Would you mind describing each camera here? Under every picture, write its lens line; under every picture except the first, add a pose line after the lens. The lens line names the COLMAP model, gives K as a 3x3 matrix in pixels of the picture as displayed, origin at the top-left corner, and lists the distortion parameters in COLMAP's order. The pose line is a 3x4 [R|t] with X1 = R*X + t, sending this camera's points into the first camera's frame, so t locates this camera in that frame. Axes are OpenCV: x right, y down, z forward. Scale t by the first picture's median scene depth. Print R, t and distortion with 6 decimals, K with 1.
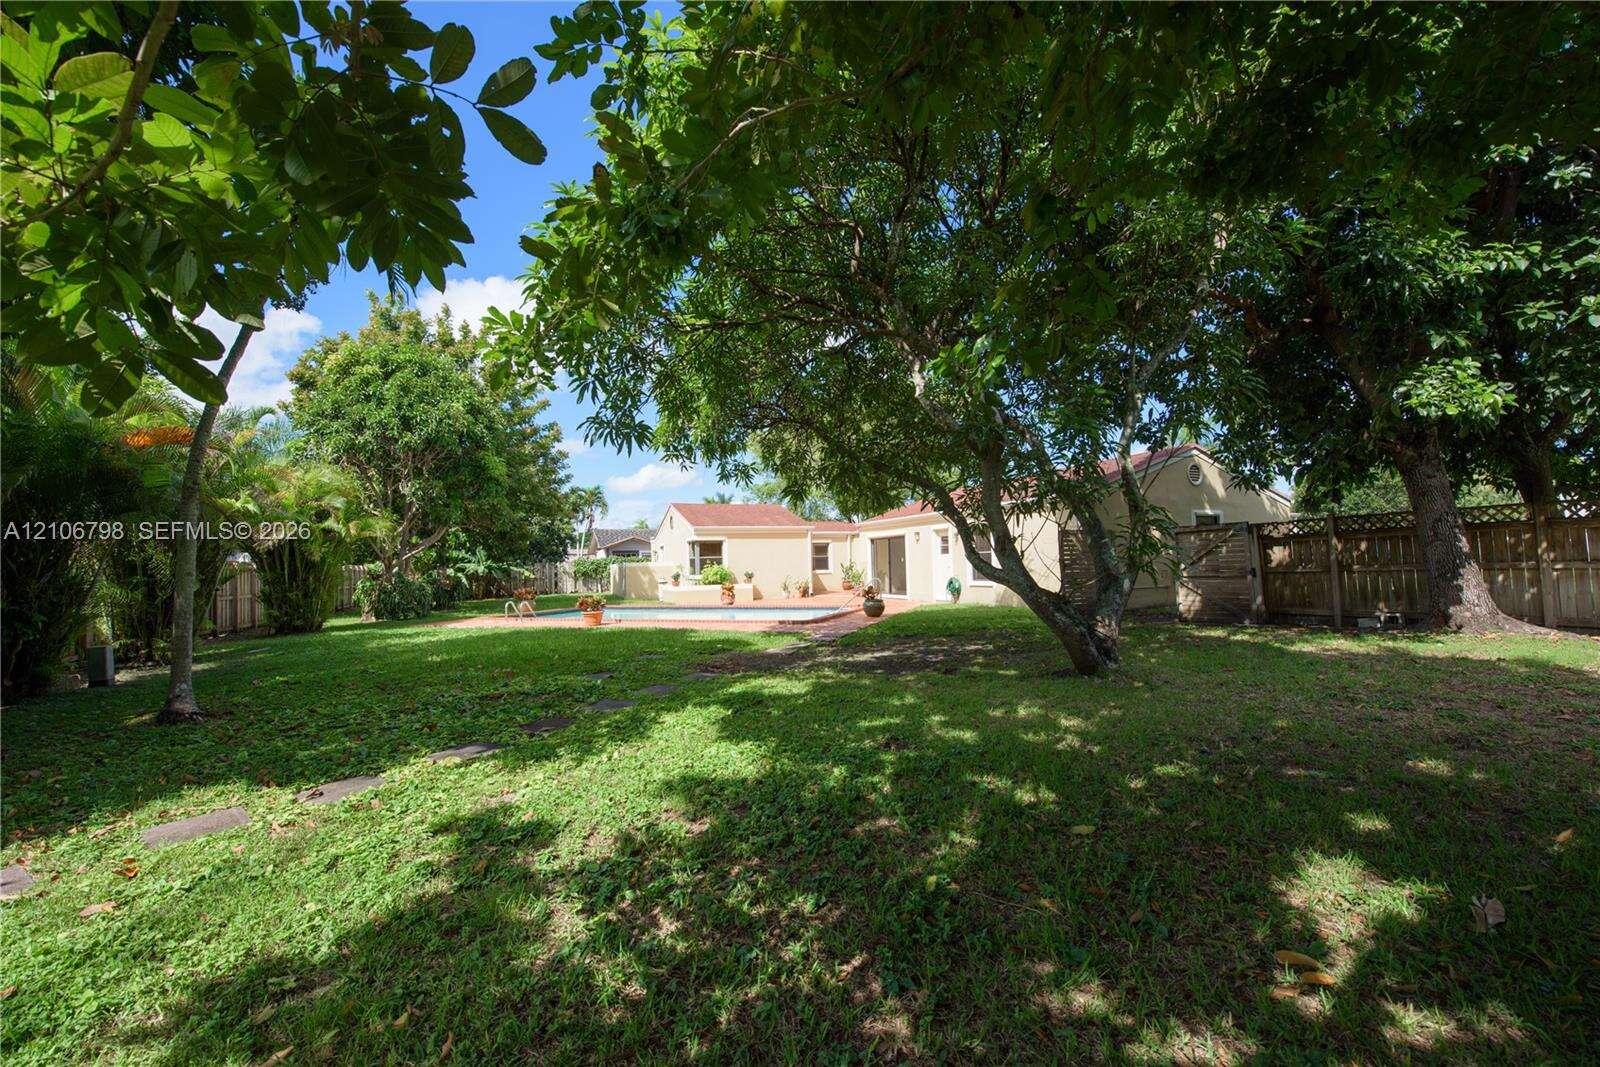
lens RADIAL K [[643.9, 0, 800.0], [0, 643.9, 533.5], [0, 0, 1]] dist [-0.025886, -0.000265]
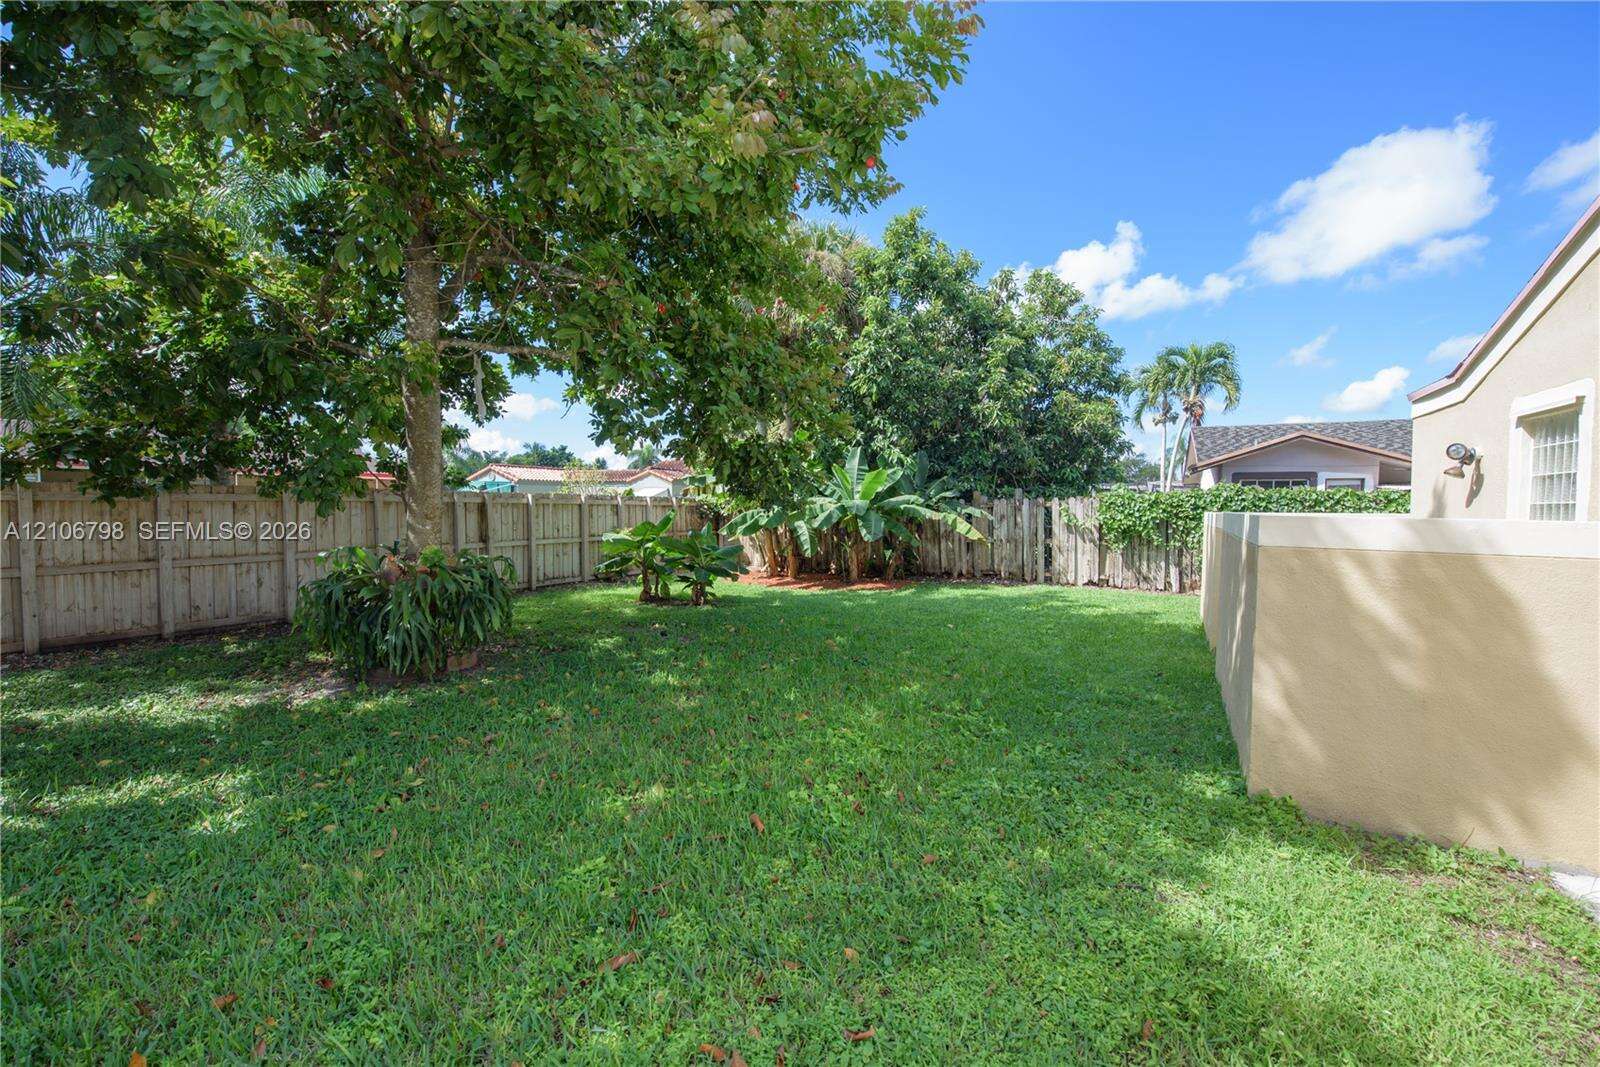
lens RADIAL K [[643.9, 0, 800.0], [0, 643.9, 533.5], [0, 0, 1]] dist [-0.025886, -0.000265]
pose [[0.613977, 0.068439, -0.786351, -0.250777], [0.020410, 0.994524, 0.102493, 0.033929], [0.789060, -0.078978, 0.609218, 0.947834]]
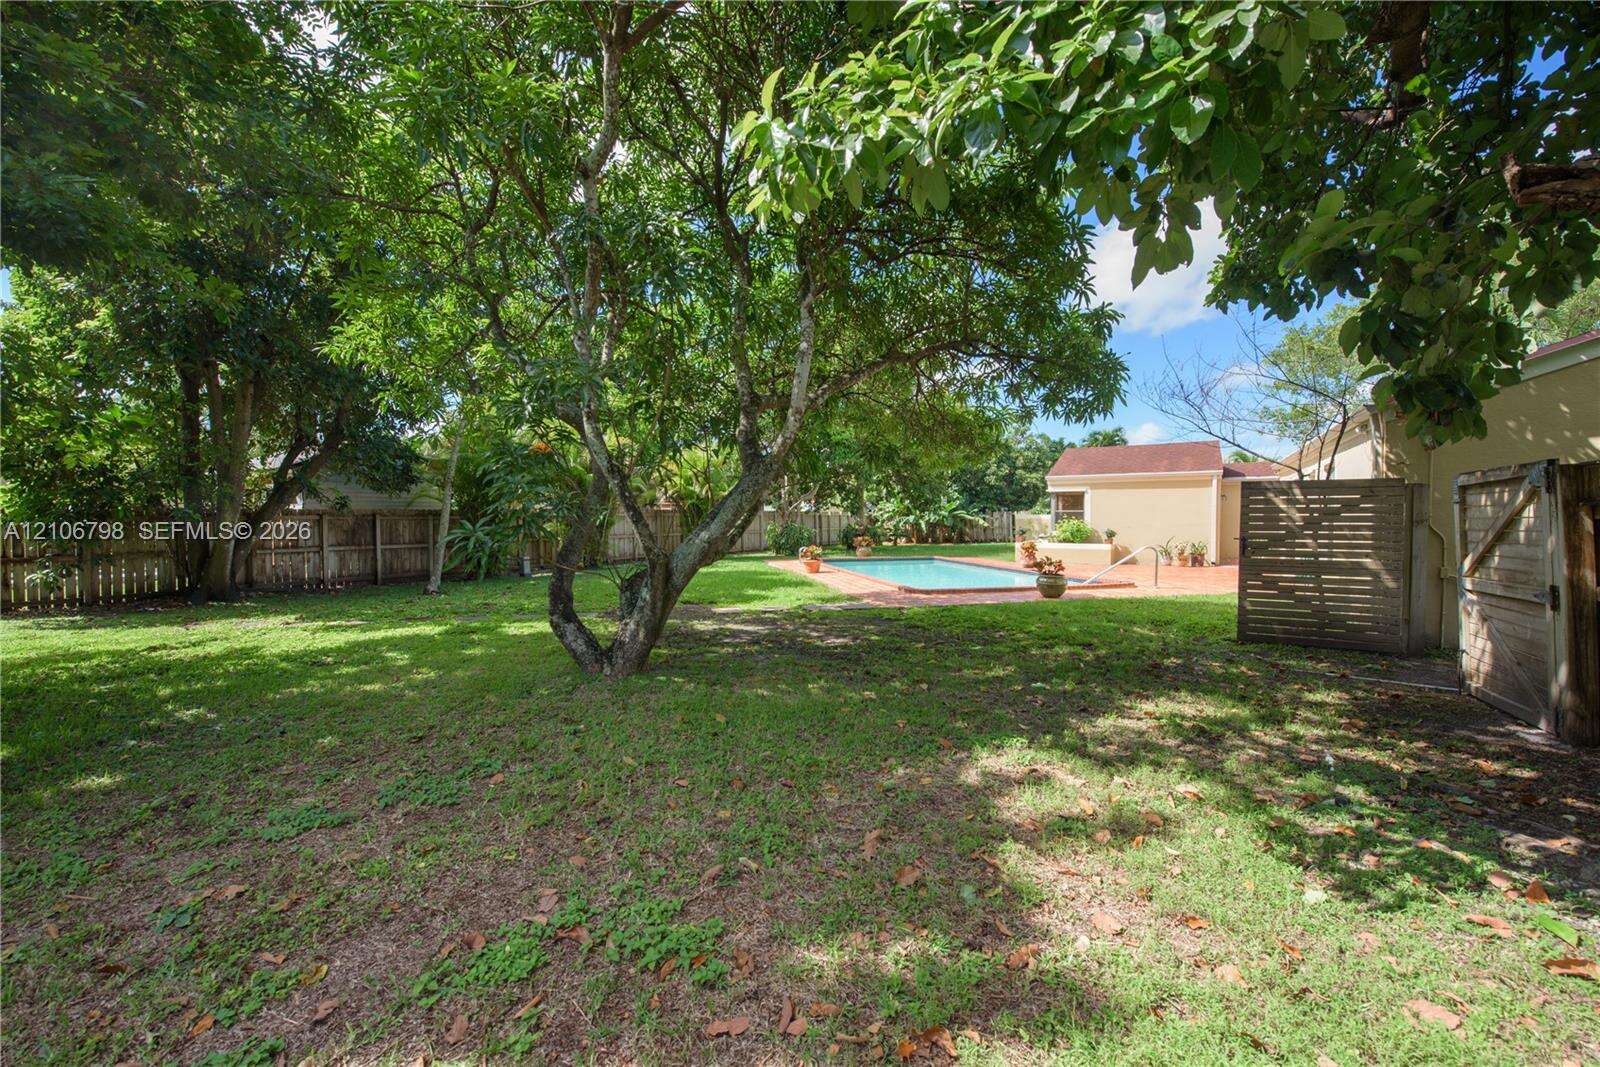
lens RADIAL K [[643.9, 0, 800.0], [0, 643.9, 533.5], [0, 0, 1]] dist [-0.025886, -0.000265]
pose [[0.589186, 0.042233, -0.806893, 0.341376], [0.030720, 0.996740, 0.074602, -0.008506], [0.807413, -0.068742, 0.585968, 0.197649]]
